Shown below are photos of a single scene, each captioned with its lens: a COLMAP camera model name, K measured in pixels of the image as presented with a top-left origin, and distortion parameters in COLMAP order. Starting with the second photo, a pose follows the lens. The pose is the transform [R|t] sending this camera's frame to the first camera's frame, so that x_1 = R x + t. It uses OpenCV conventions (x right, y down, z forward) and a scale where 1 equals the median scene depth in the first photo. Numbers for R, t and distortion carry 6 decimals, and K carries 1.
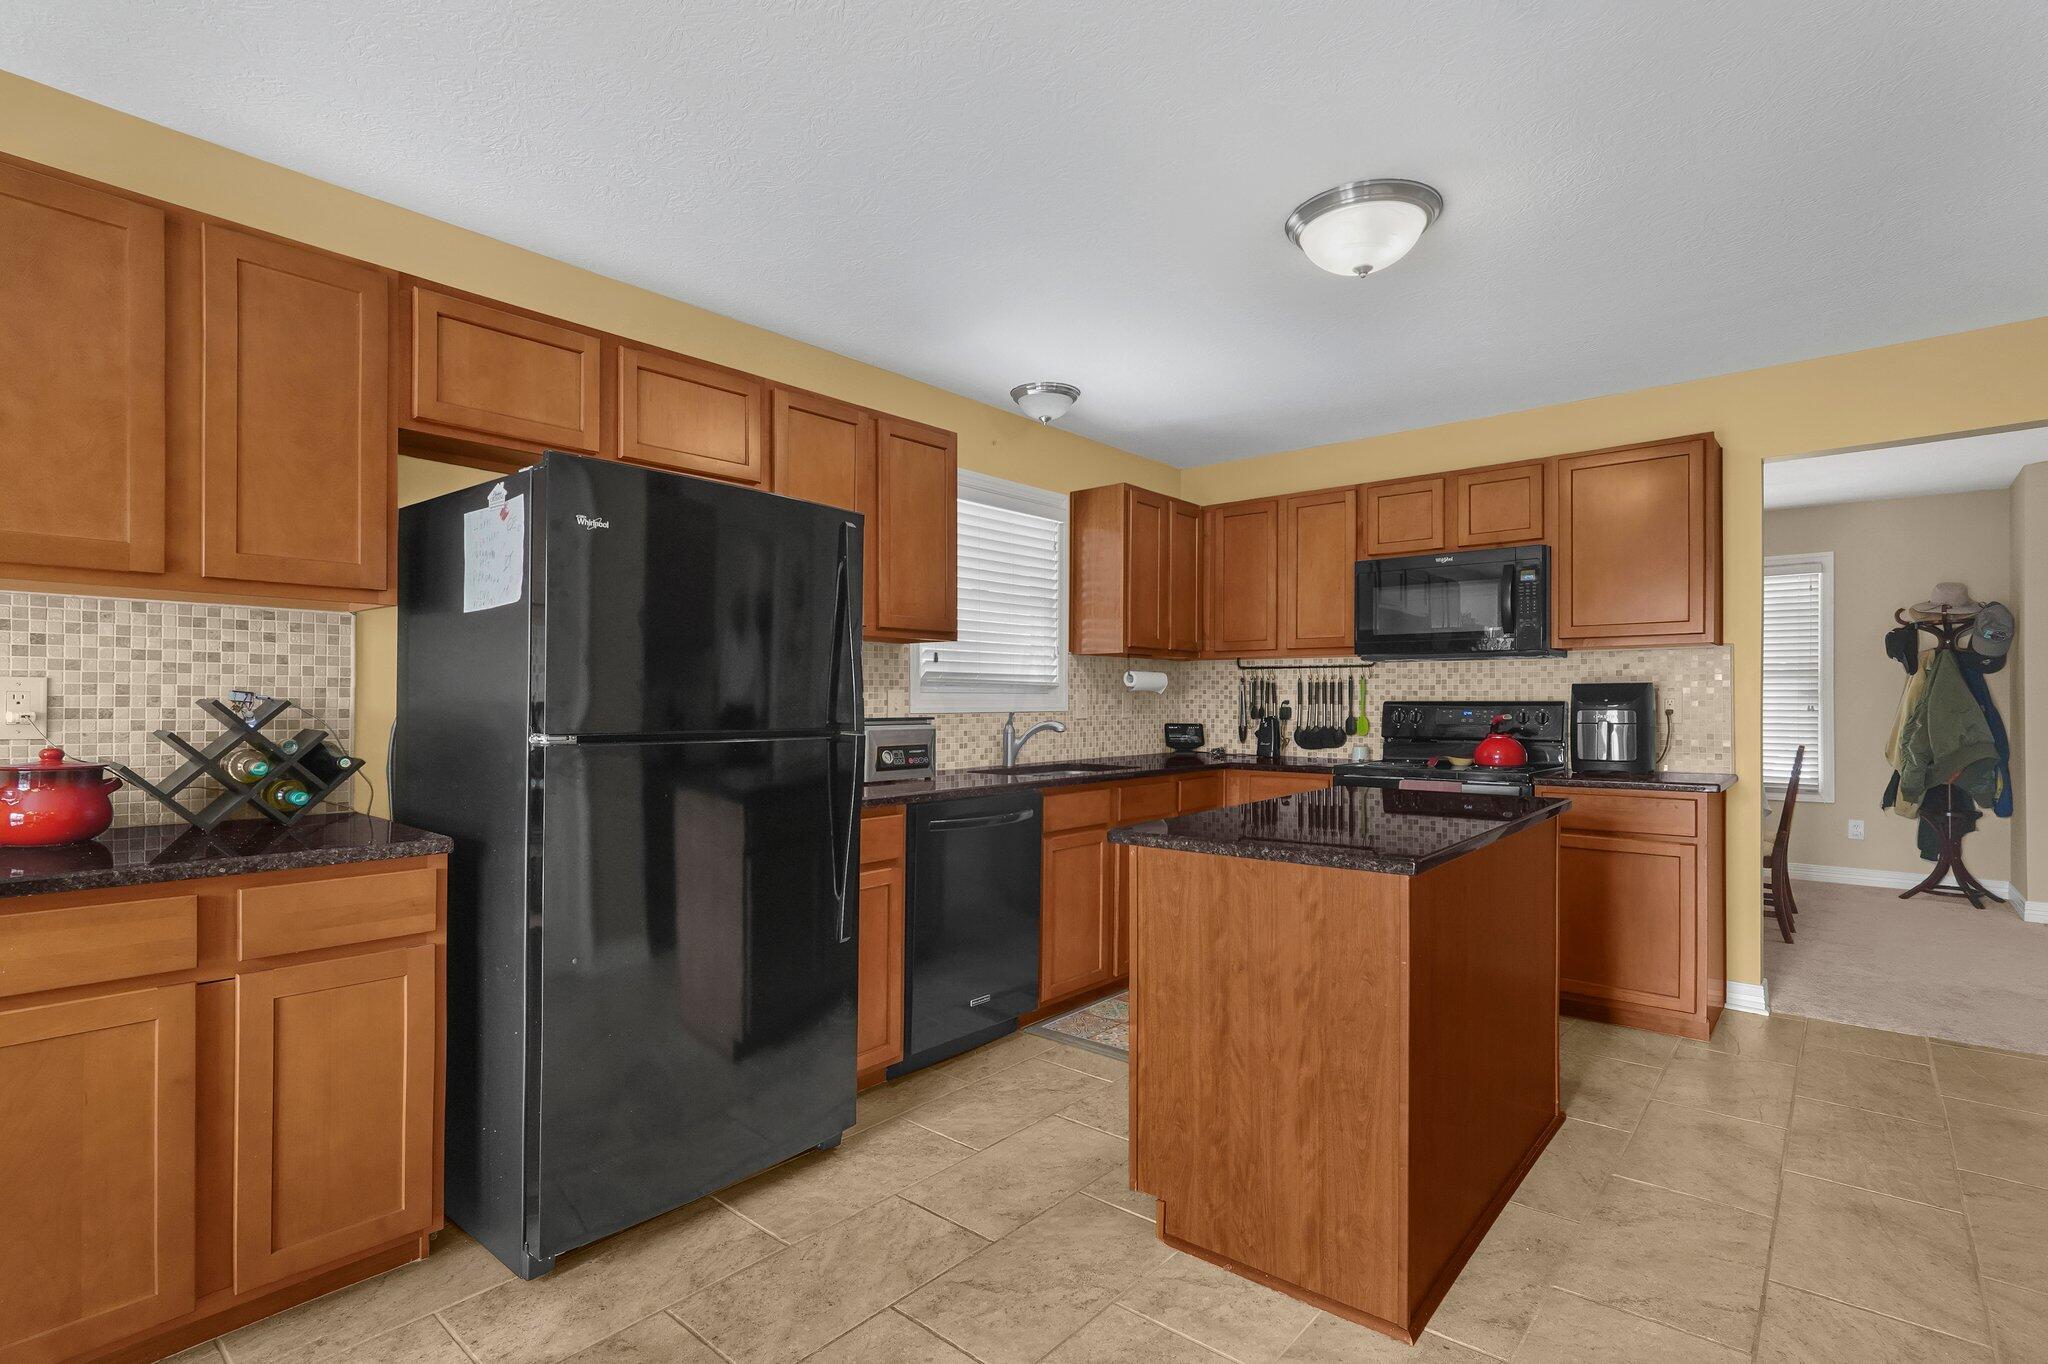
lens RADIAL K [[959.9, 0, 1024.0], [0, 959.9, 682.0], [0, 0, 1]] dist [-0.002008, 0.000048]
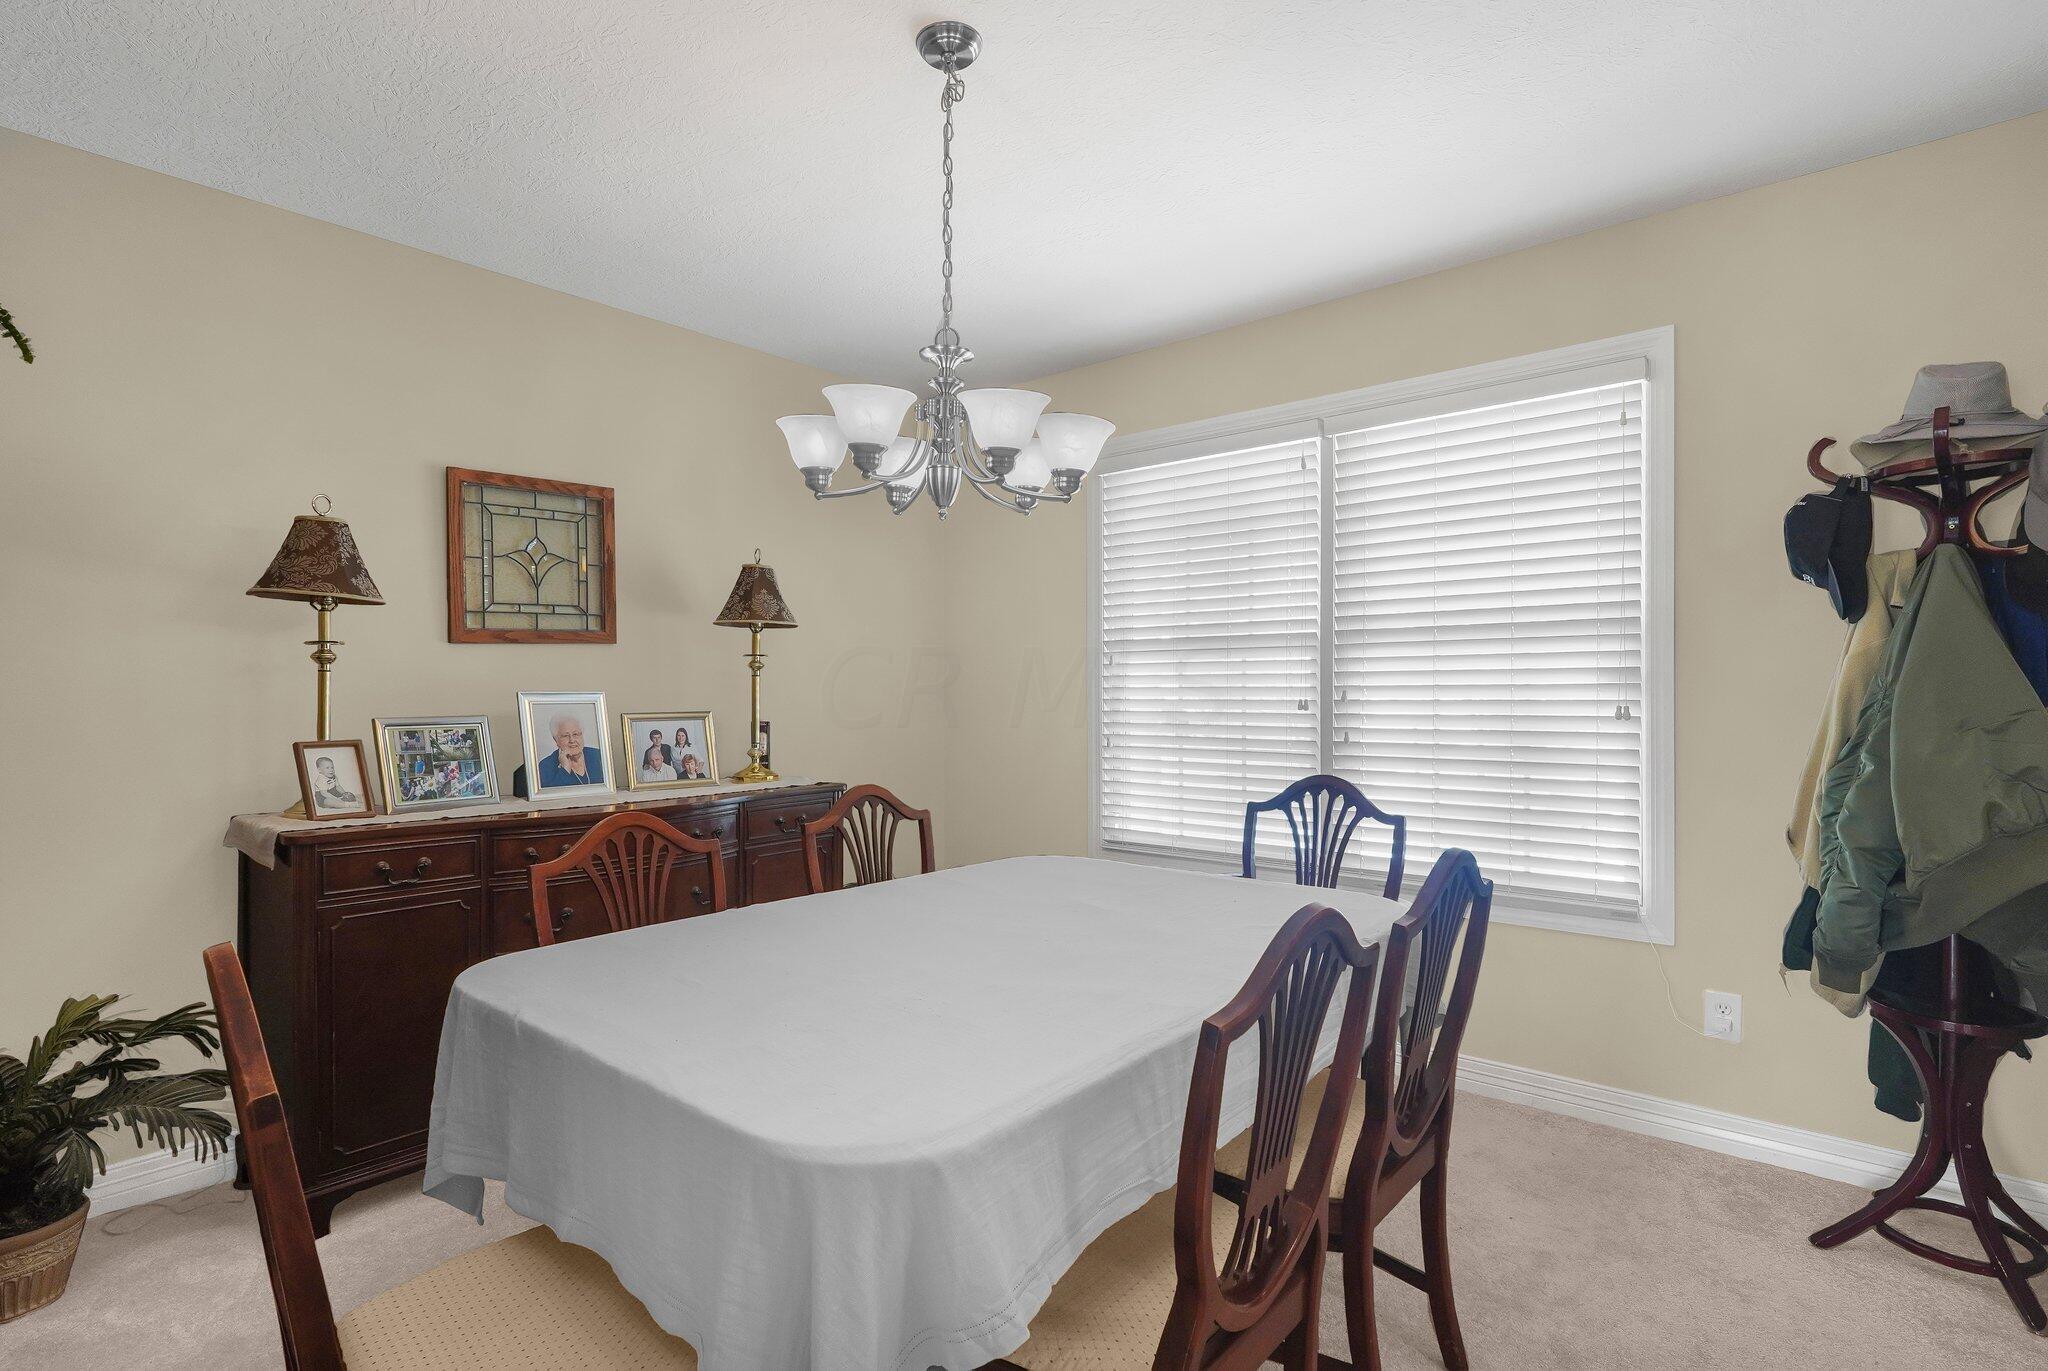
lens RADIAL K [[986.8, 0, 1029.3], [0, 986.8, 684.9], [0, 0, 1]] dist [-0.001547, 0.000556]
pose [[0.999986, -0.001065, 0.005231, 0.614196], [0.001002, 0.999928, 0.011969, 0.011346], [-0.005244, -0.011964, 0.999915, 0.629798]]
